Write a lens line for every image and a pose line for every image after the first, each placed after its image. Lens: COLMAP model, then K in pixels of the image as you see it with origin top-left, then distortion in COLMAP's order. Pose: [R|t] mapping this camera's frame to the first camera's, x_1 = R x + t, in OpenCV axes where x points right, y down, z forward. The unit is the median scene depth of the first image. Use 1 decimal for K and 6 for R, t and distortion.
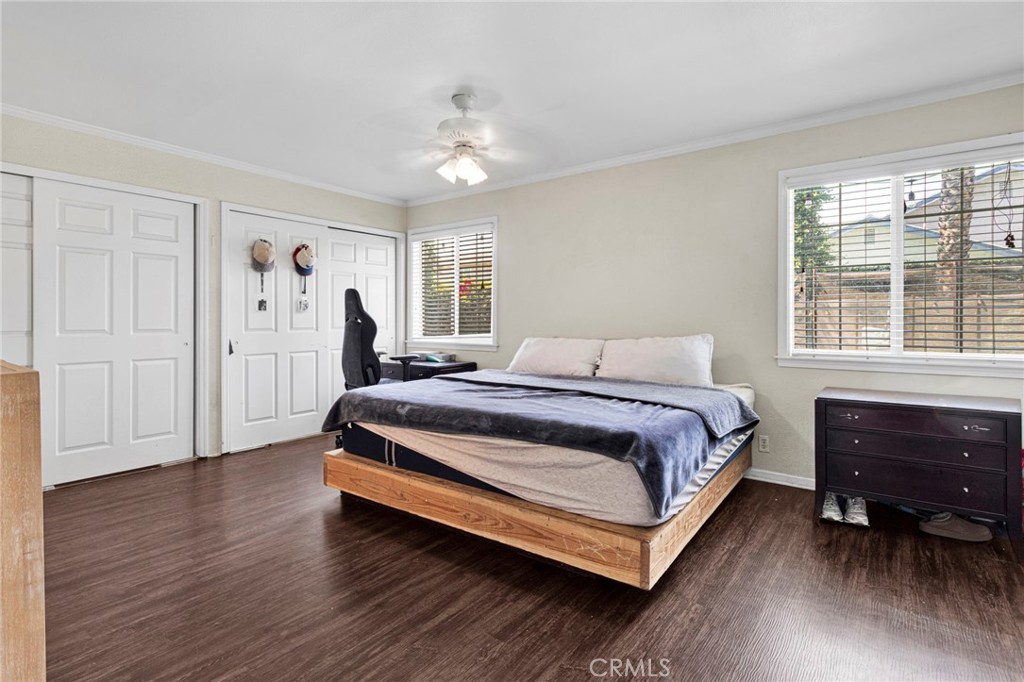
lens RADIAL K [[496.7, 0, 514.4], [0, 496.7, 338.6], [0, 0, 1]] dist [-0.001146, 0.003432]
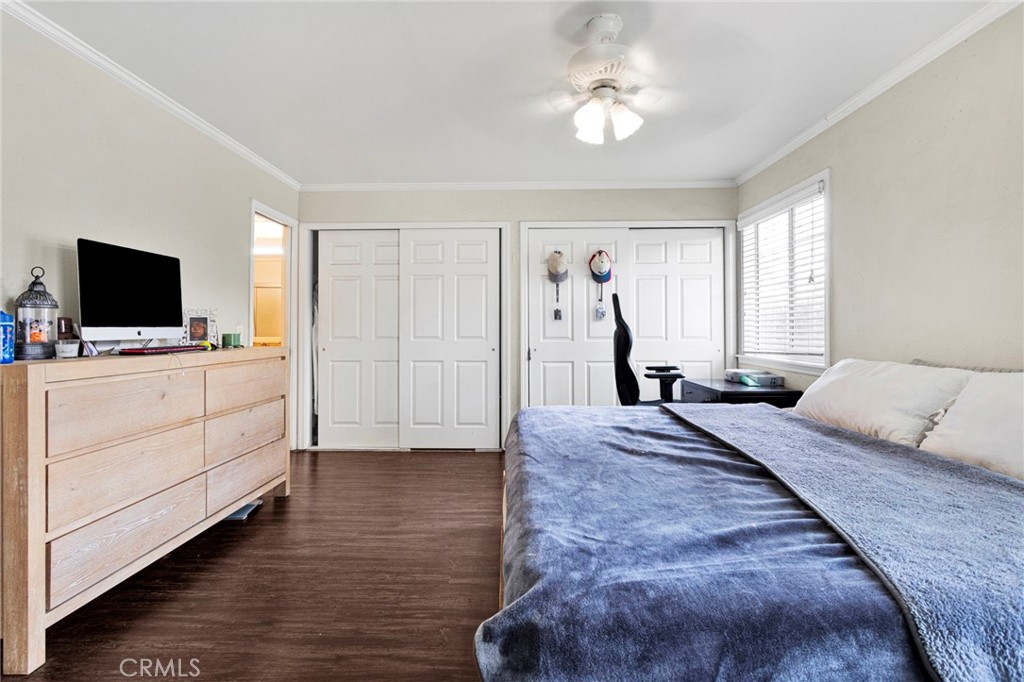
lens RADIAL K [[496.7, 0, 505.2], [0, 496.7, 327.4], [0, 0, 1]] dist [-0.001146, 0.003432]
pose [[0.579255, -0.001905, -0.815144, 0.307274], [-0.029659, 0.999286, -0.023412, -0.015005], [0.814607, 0.037738, 0.578785, 0.359205]]
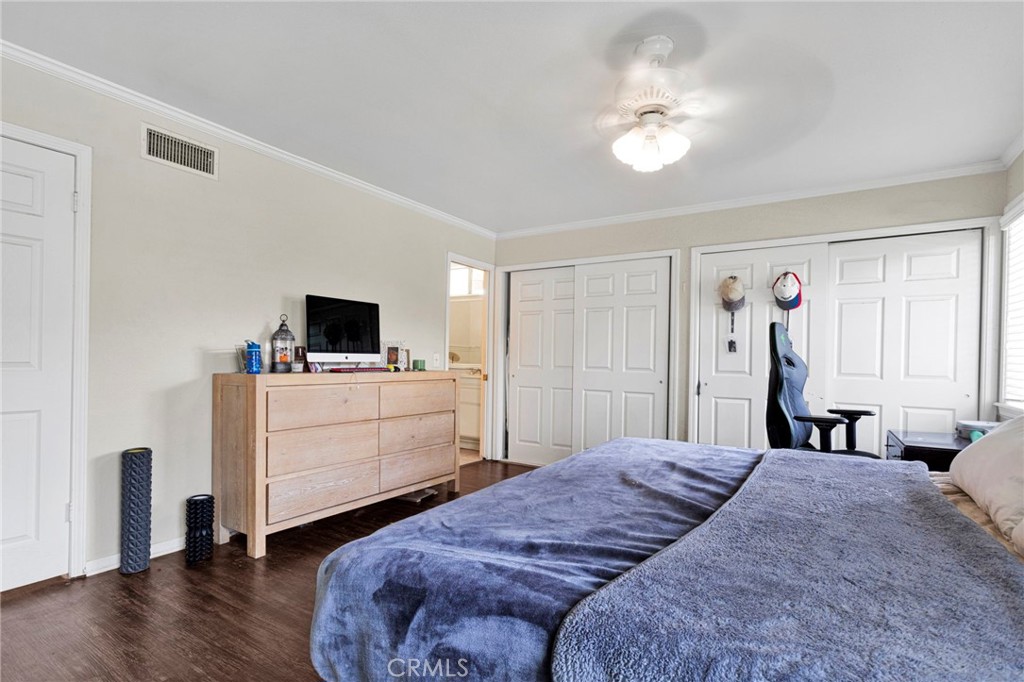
lens RADIAL K [[496.7, 0, 502.2], [0, 496.7, 370.5], [0, 0, 1]] dist [-0.001146, 0.003432]
pose [[0.074157, 0.027786, -0.996859, 0.452139], [-0.054813, 0.998214, 0.023746, -0.022690], [0.995739, 0.052880, 0.075547, 0.567632]]
